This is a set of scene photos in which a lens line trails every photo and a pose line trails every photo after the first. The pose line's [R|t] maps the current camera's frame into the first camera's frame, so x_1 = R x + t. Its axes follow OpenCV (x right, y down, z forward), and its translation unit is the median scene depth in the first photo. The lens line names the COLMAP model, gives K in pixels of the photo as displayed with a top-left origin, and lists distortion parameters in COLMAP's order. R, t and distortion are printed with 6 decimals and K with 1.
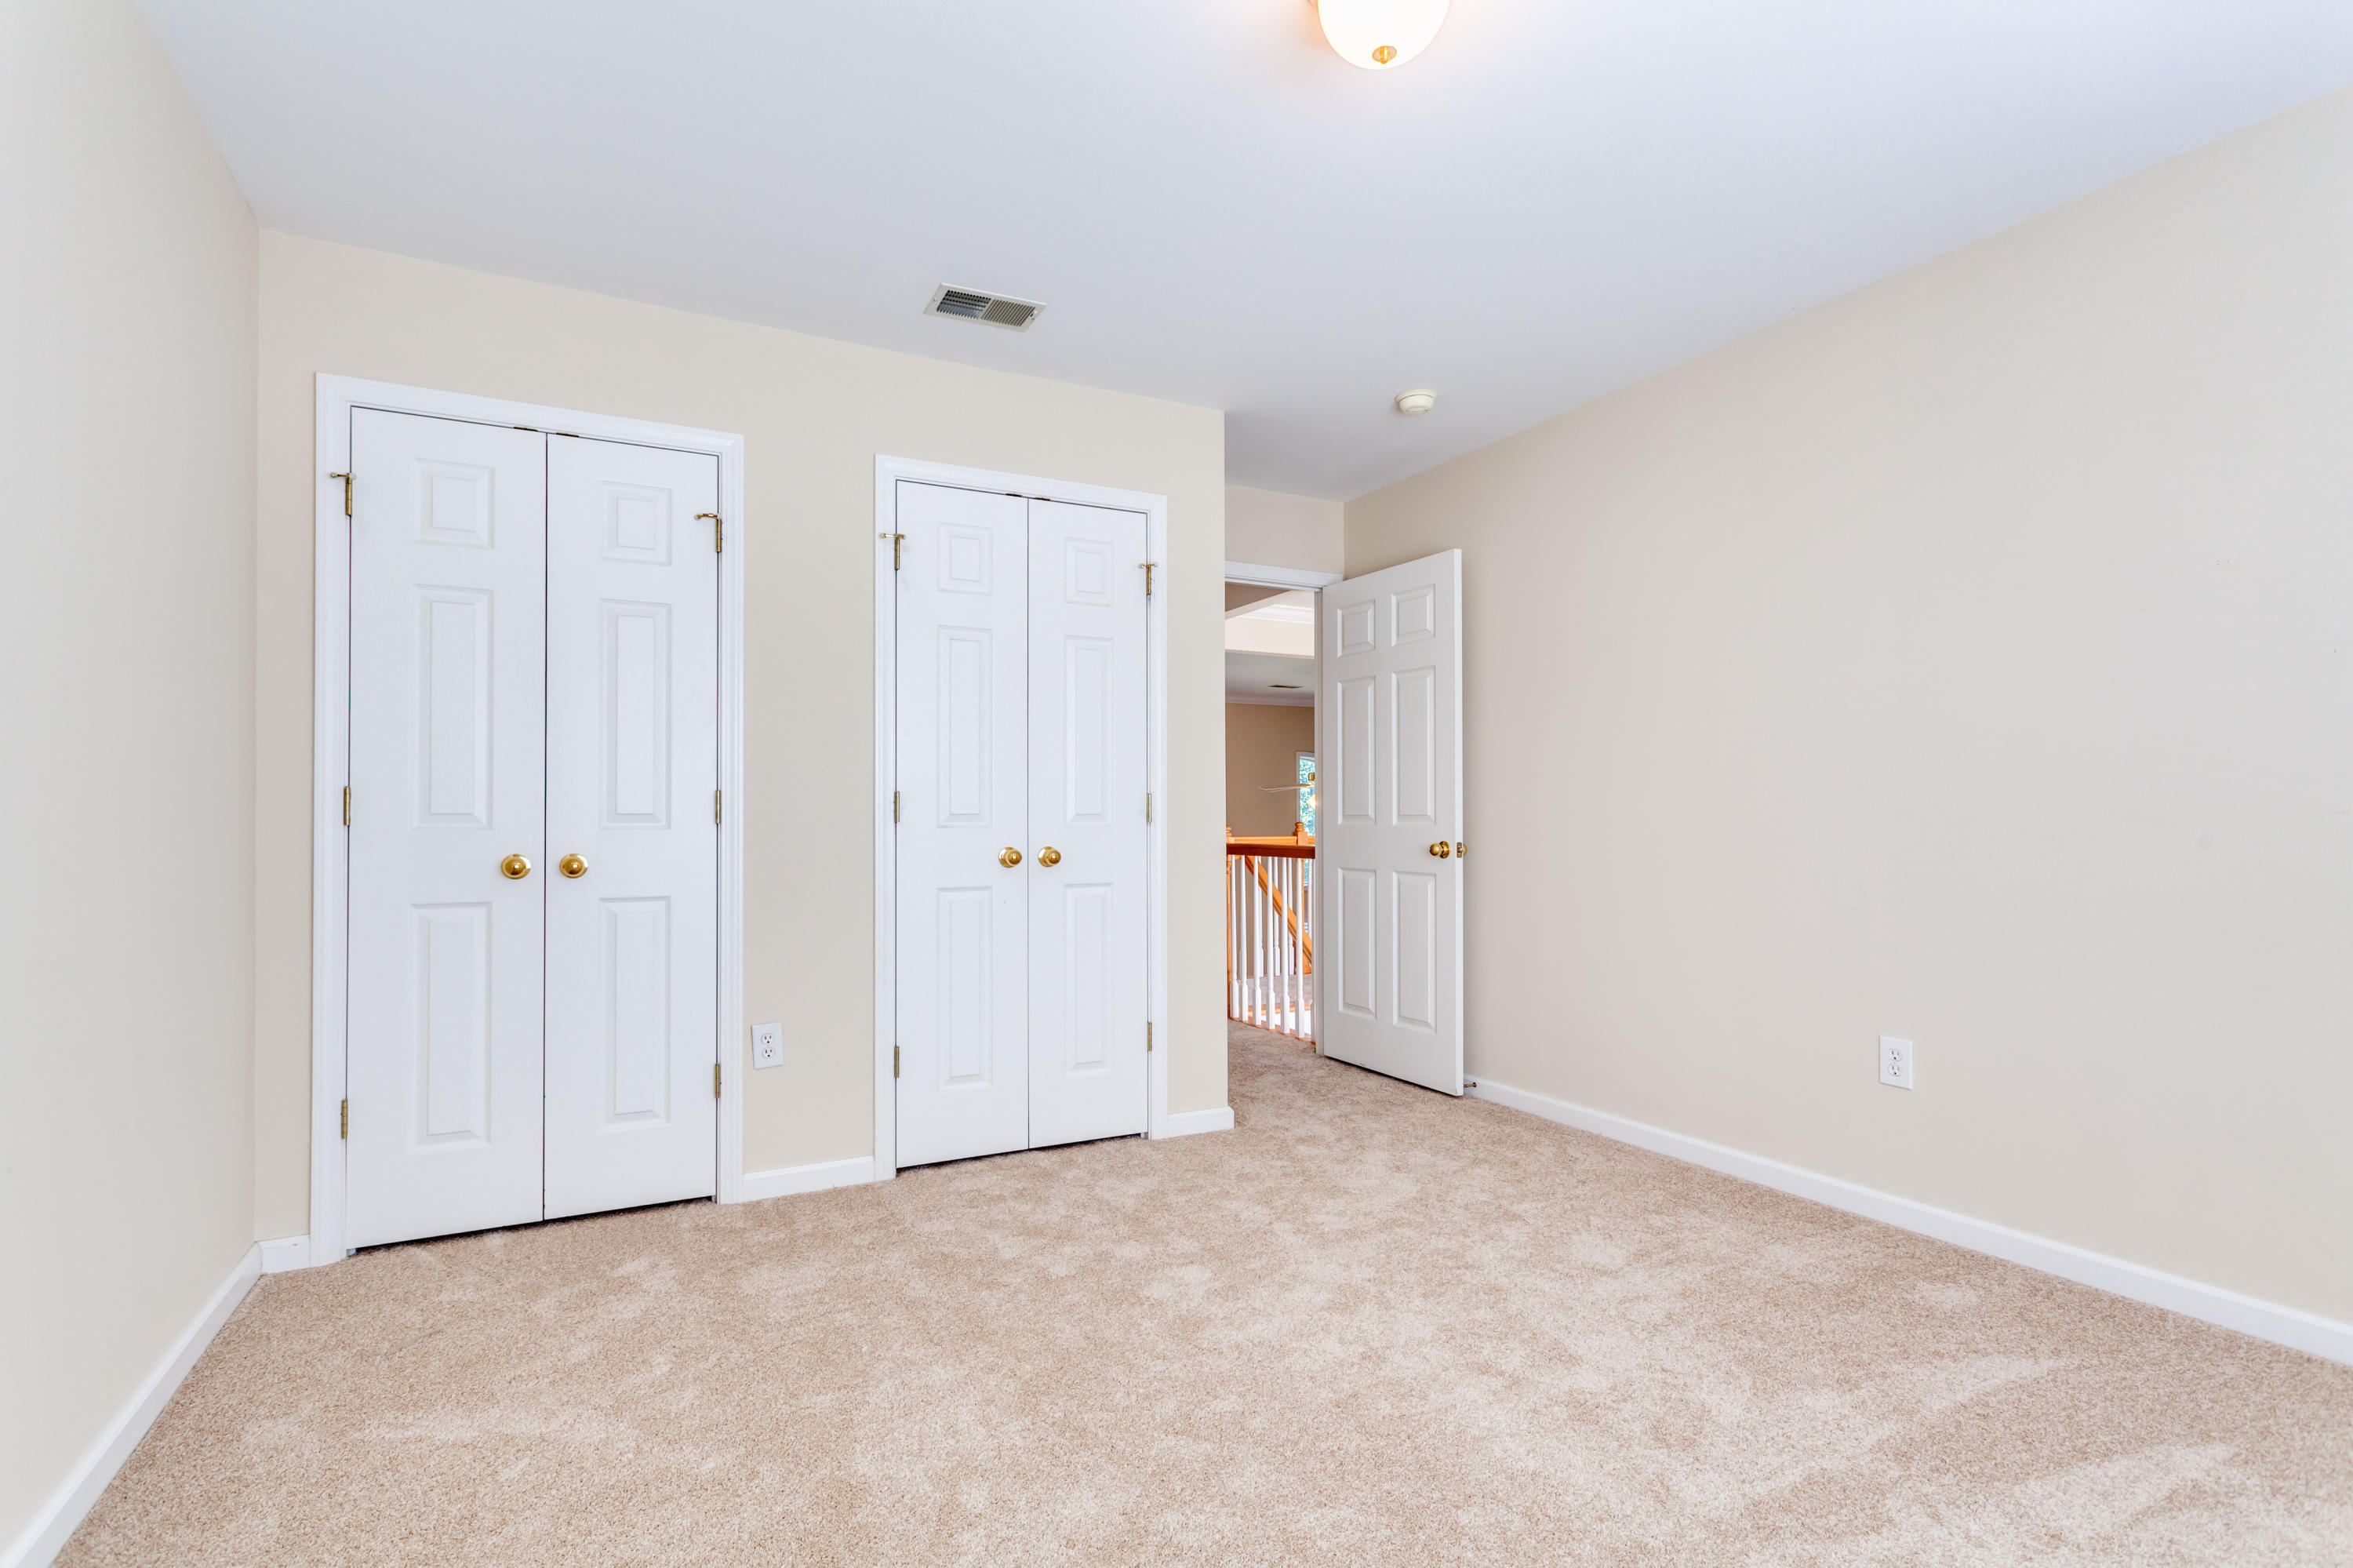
lens RADIAL K [[1117.6, 0, 1177.2], [0, 1117.6, 797.0], [0, 0, 1]] dist [0.002931, 0.000477]
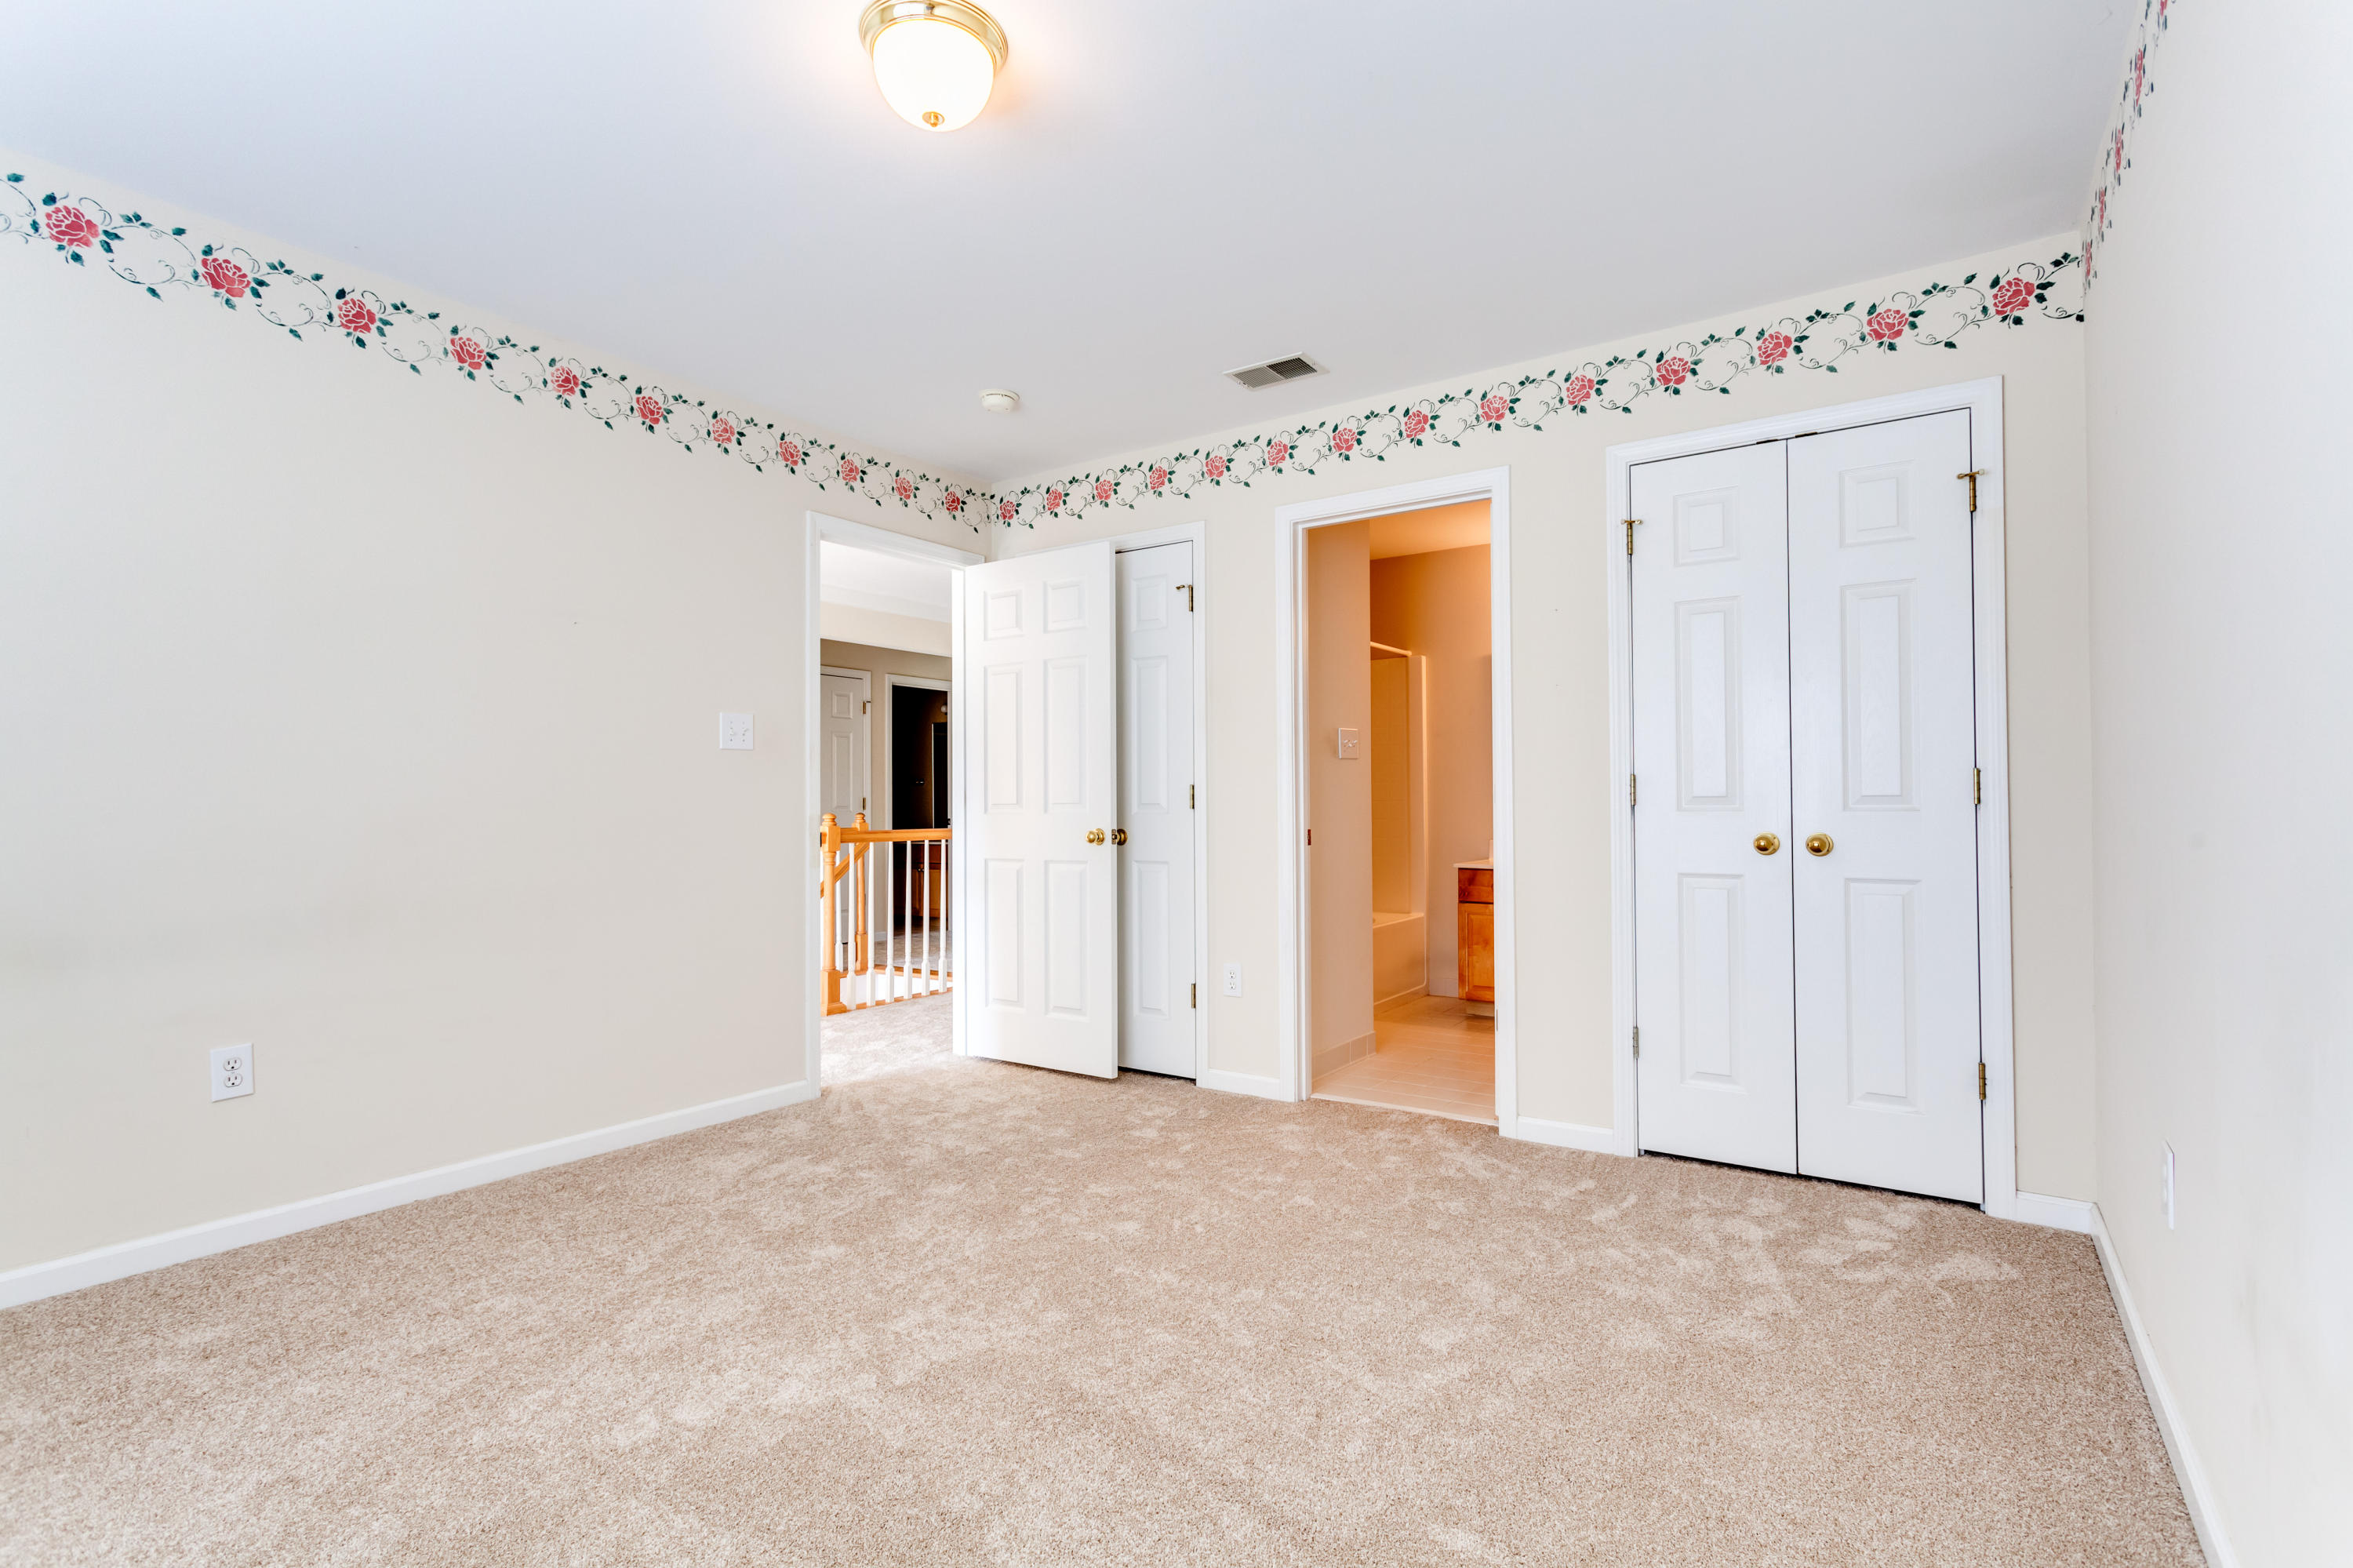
lens RADIAL K [[1084.8, 0, 1264.8], [0, 1084.8, 783.0], [0, 0, 1]] dist [-0.000607, -0.000033]
pose [[0.504559, -0.016087, -0.863227, 0.372469], [0.020308, 0.999771, -0.006762, 0.001954], [0.863138, -0.014118, 0.504770, 0.192455]]
